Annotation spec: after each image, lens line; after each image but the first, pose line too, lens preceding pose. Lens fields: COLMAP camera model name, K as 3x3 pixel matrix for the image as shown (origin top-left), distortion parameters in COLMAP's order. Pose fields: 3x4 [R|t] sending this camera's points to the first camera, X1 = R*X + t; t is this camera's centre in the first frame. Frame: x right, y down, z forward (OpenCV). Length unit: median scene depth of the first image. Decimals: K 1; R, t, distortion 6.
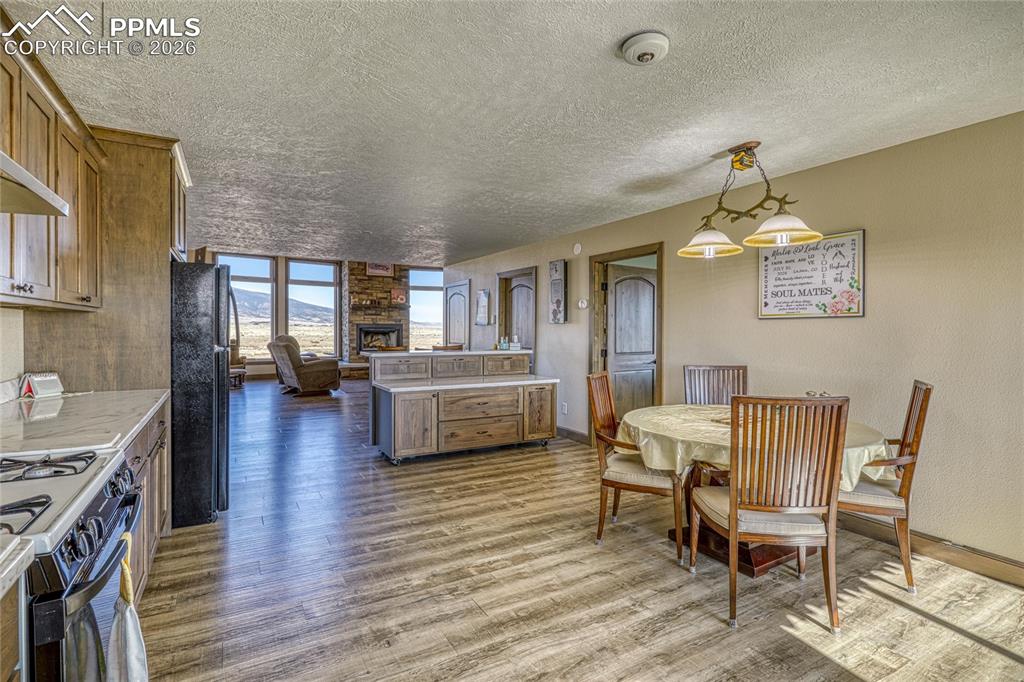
lens RADIAL K [[489.5, 0, 512.7], [0, 489.5, 335.5], [0, 0, 1]] dist [0.000467, 0.000008]
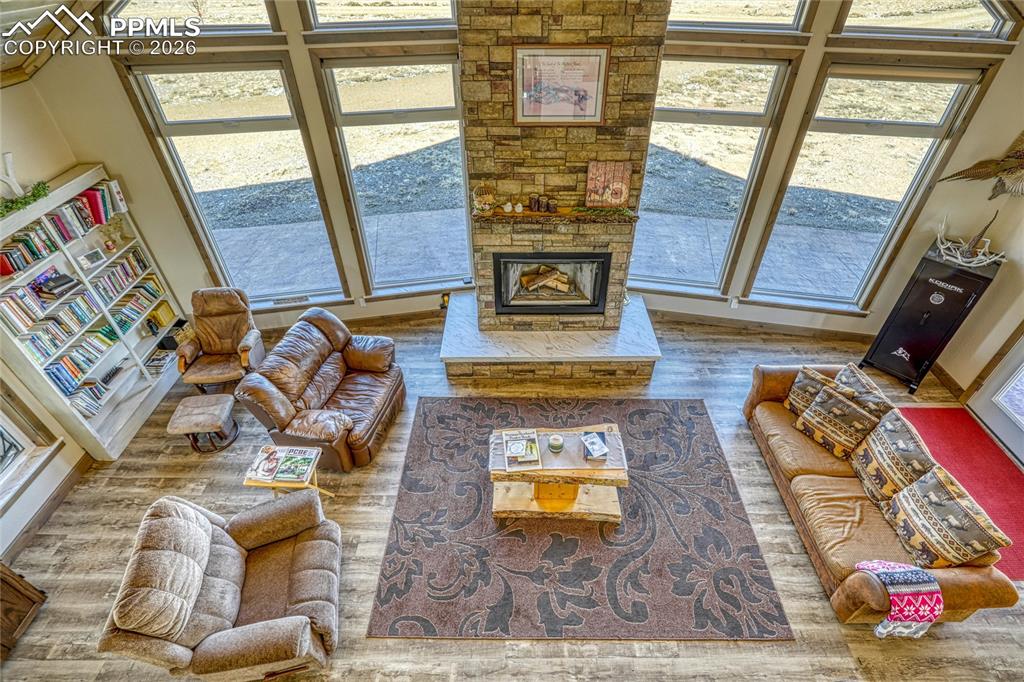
lens RADIAL K [[497.0, 0, 513.4], [0, 497.0, 320.3], [0, 0, 1]] dist [-0.001011, -0.000159]
pose [[0.862180, 0.307252, -0.402793, -0.445244], [0.001461, 0.793576, 0.608469, -0.763011], [0.506600, -0.525198, 0.683756, 2.444022]]
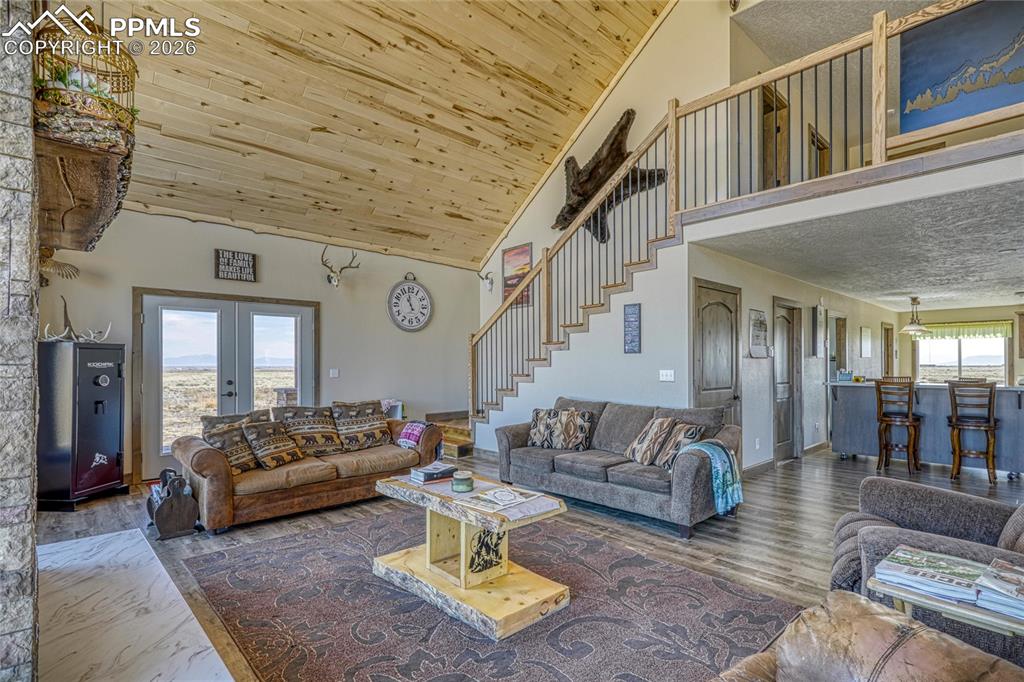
lens RADIAL K [[500.1, 0, 520.9], [0, 500.1, 360.1], [0, 0, 1]] dist [-0.003582, 0.000944]
pose [[-0.233804, -0.000613, 0.972284, -1.499181], [0.014217, 0.999891, 0.004049, -0.054758], [-0.972180, 0.014770, -0.233769, 3.200147]]
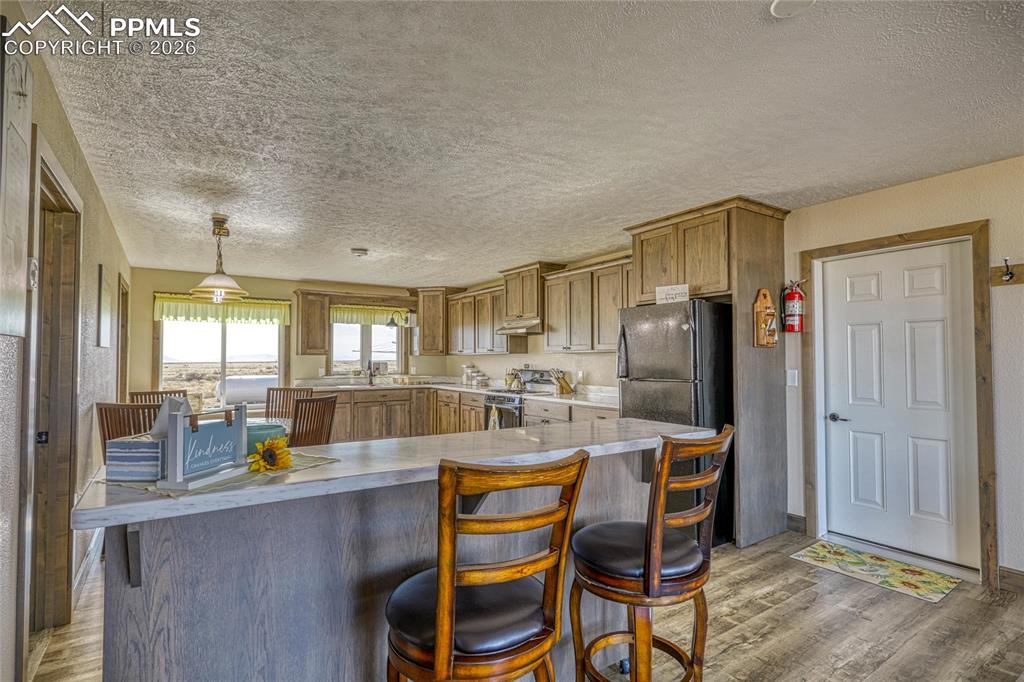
lens RADIAL K [[512.1, 0, 501.9], [0, 512.1, 349.4], [0, 0, 1]] dist [-0.003571, 0.000501]
pose [[-0.998593, -0.009367, -0.052193, -0.194413], [-0.008960, 0.999928, -0.008030, -0.027856], [0.052265, -0.007551, -0.998605, 1.977803]]
